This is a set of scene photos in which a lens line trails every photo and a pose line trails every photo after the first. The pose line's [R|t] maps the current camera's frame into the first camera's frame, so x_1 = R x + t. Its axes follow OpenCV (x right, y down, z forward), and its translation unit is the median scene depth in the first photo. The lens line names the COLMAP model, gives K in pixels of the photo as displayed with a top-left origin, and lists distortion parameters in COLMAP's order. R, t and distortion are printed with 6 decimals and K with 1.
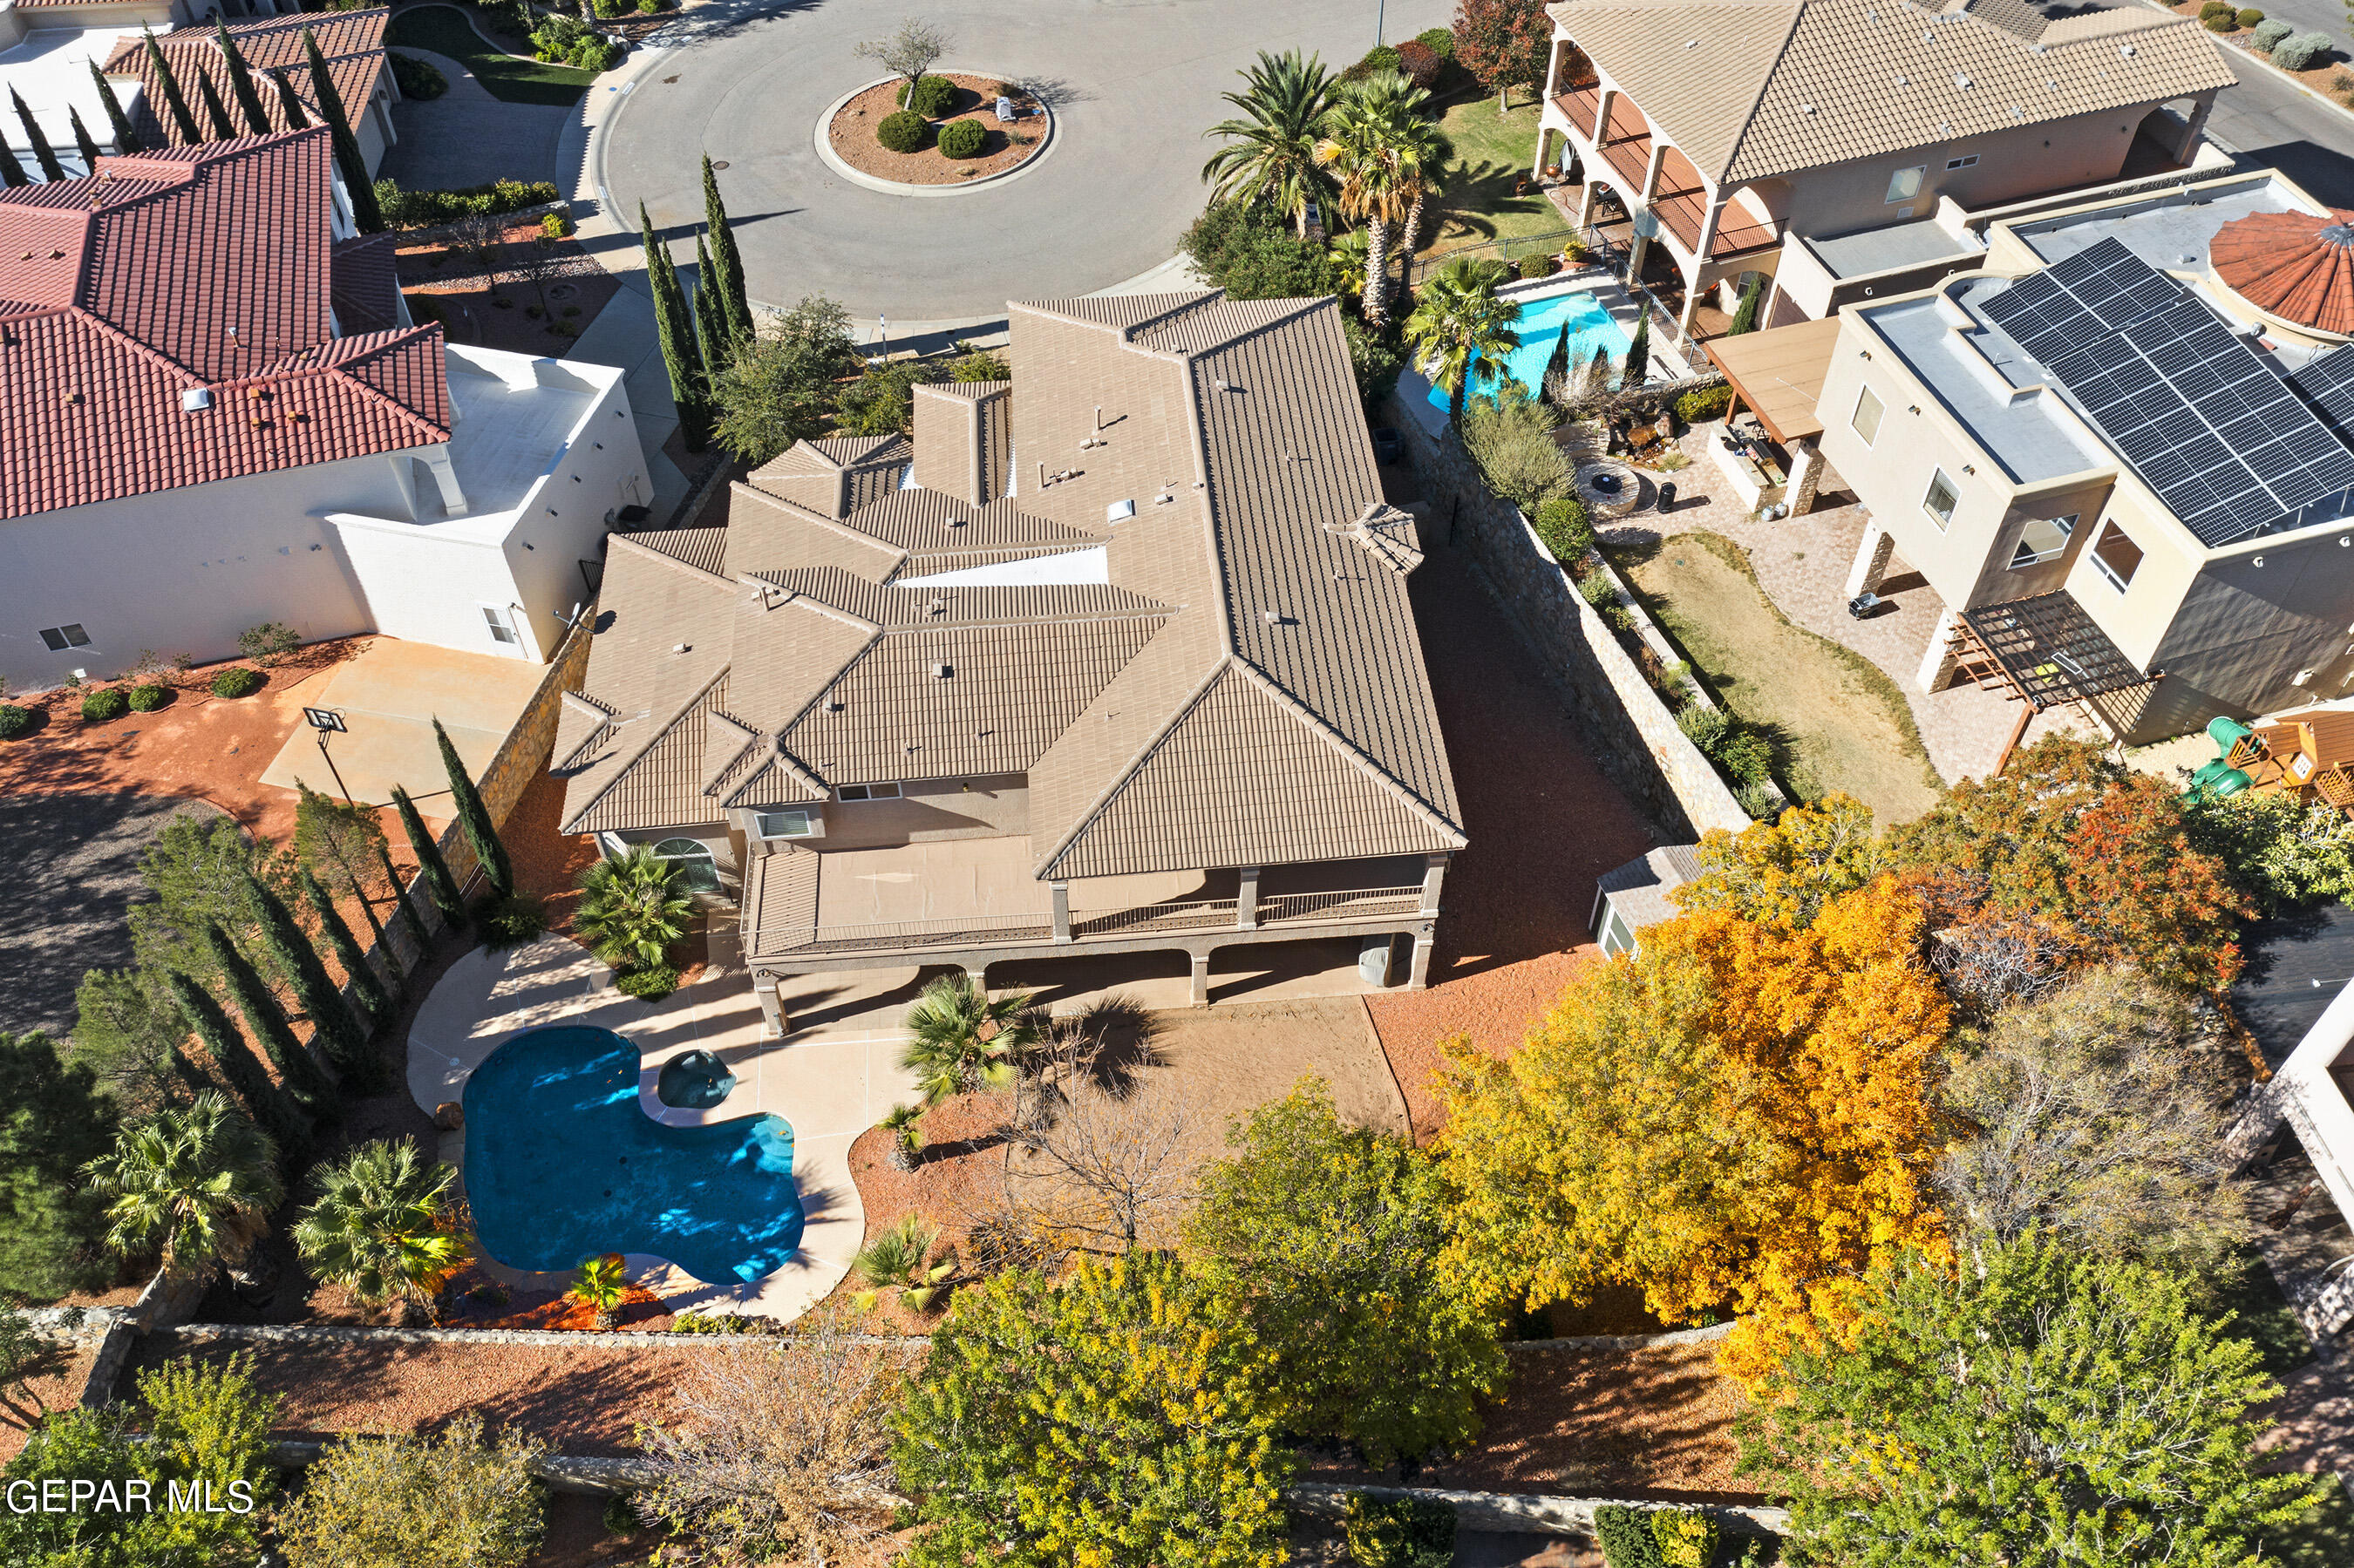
lens RADIAL K [[1933.0, 0, 1170.6], [0, 1933.0, 730.7], [0, 0, 1]] dist [0.002364, 0.007808]
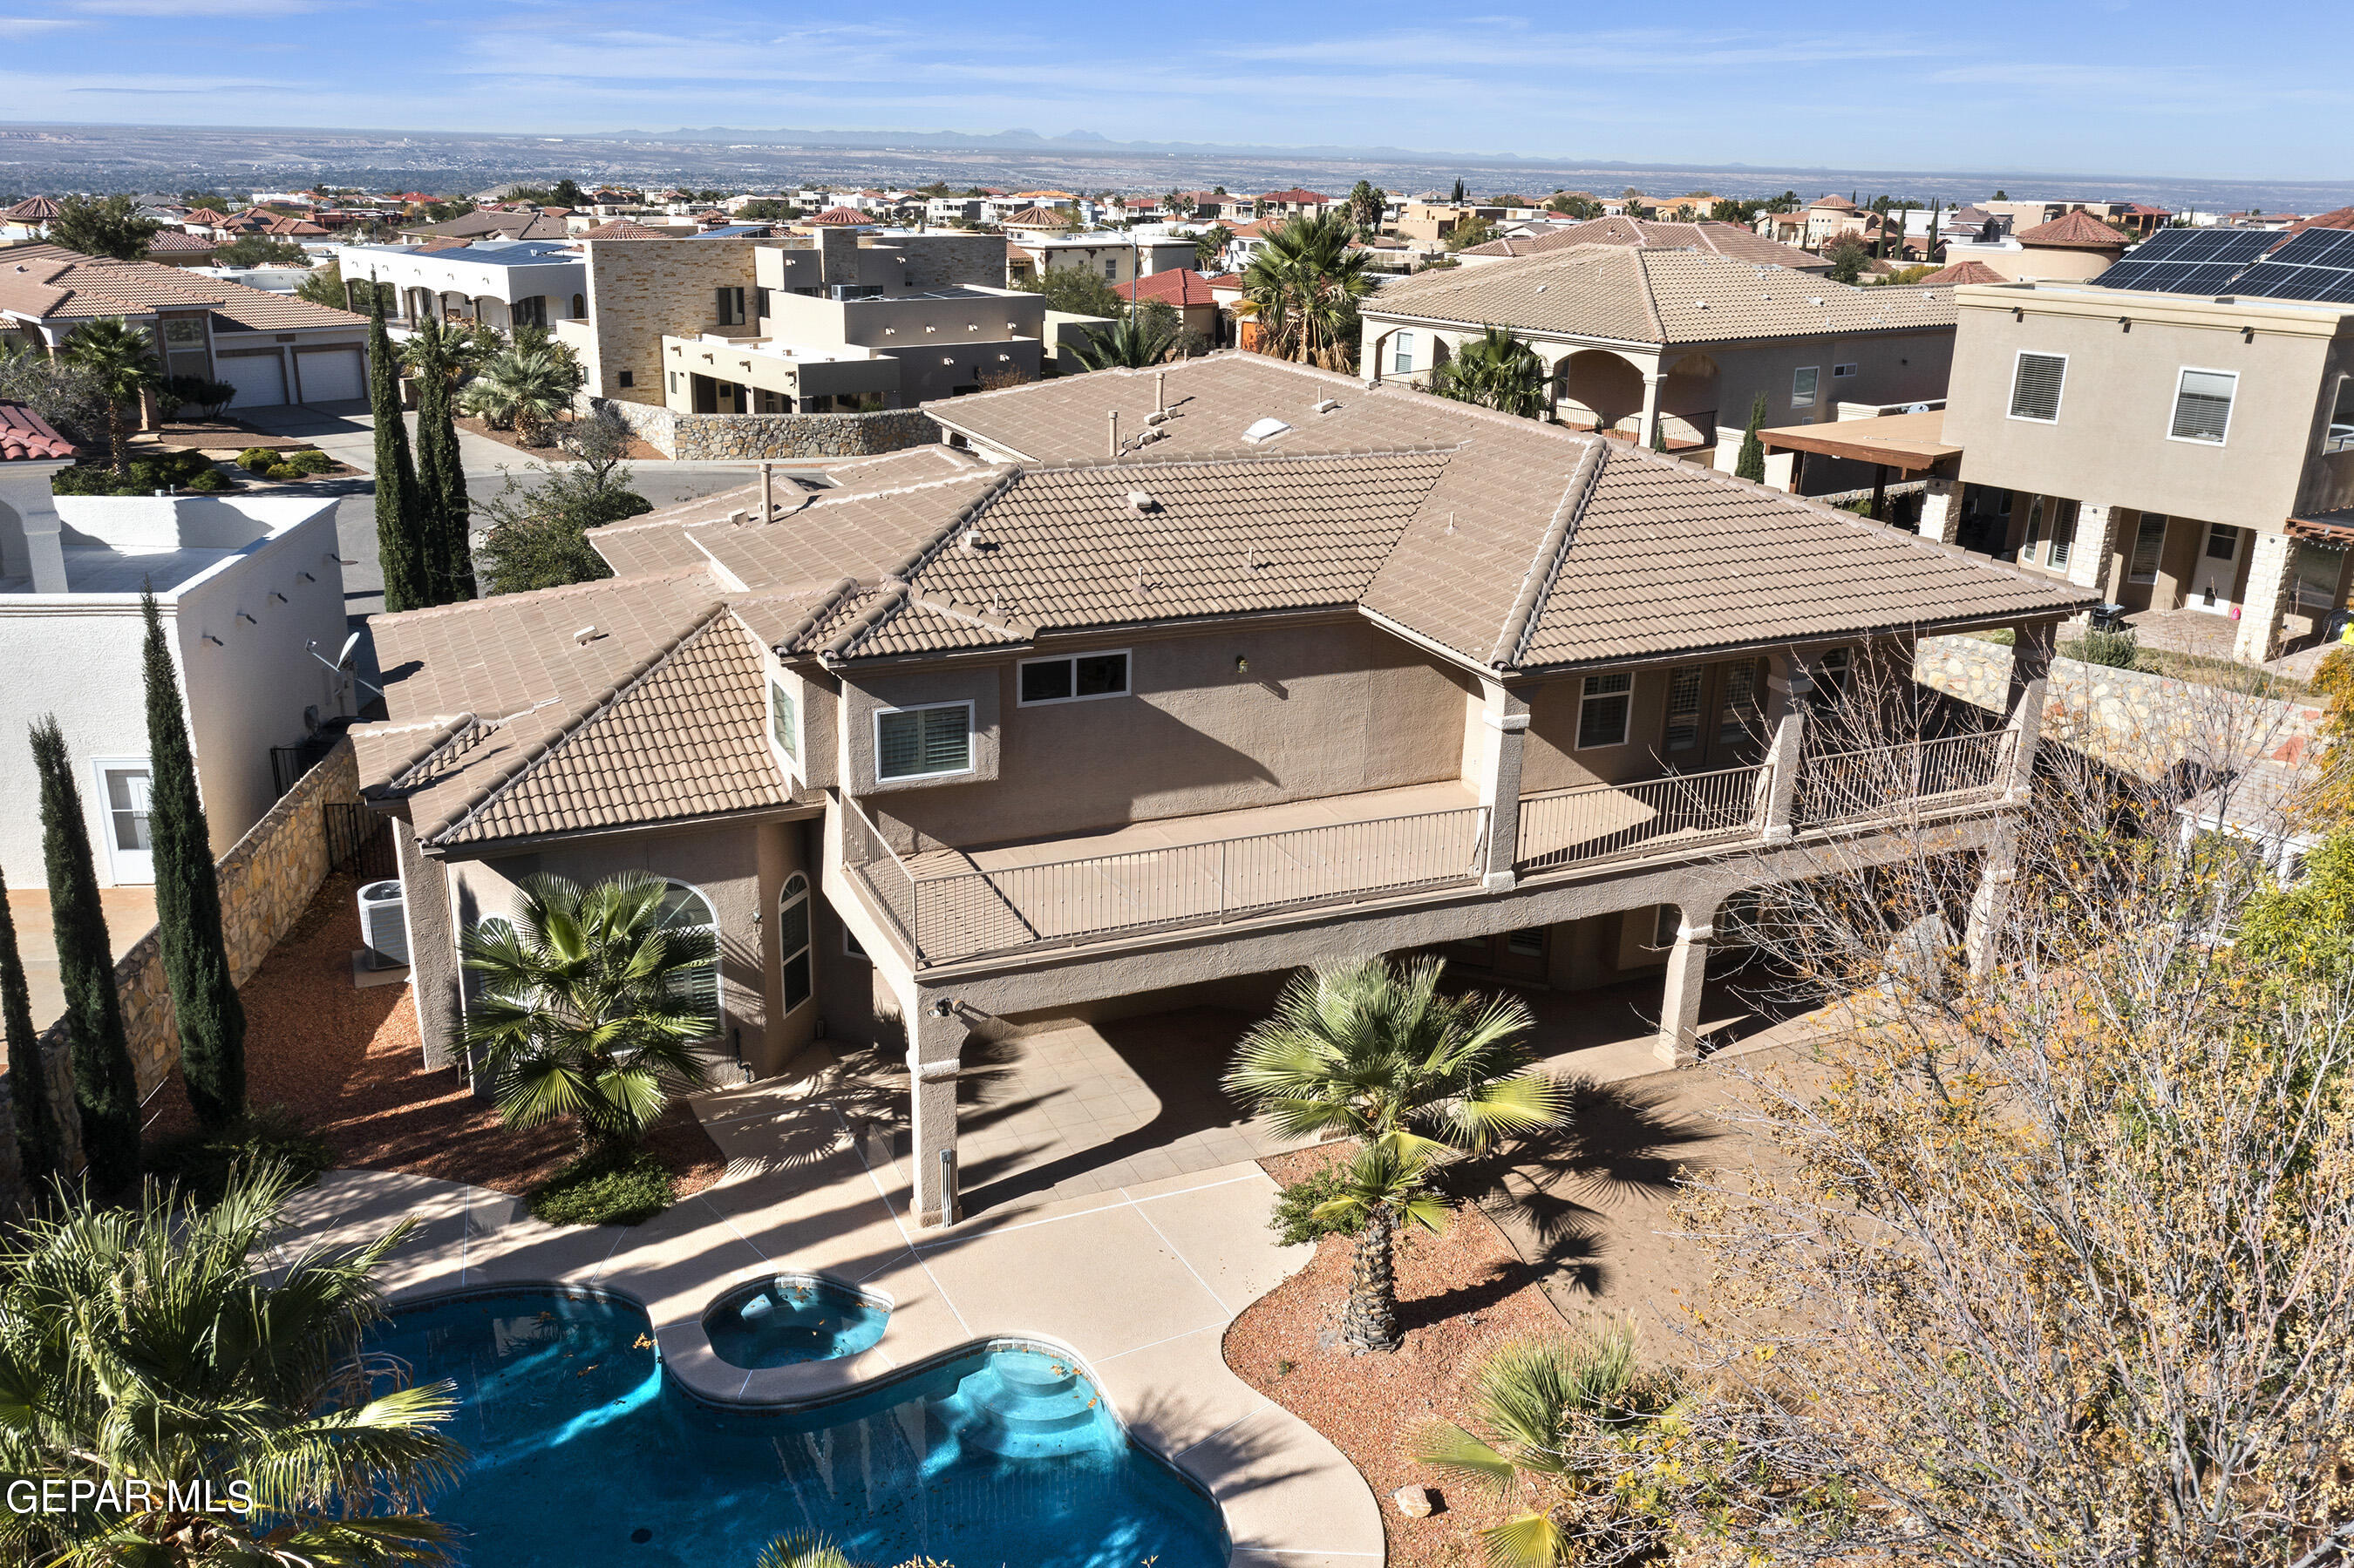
lens RADIAL K [[1866.6, 0, 1168.8], [0, 1866.6, 732.8], [0, 0, 1]] dist [0.010796, 0.004760]
pose [[0.939861, -0.071005, 0.334095, -0.282221], [0.226605, 0.861503, -0.454382, 0.261405], [-0.255560, 0.502764, 0.825783, 0.547613]]
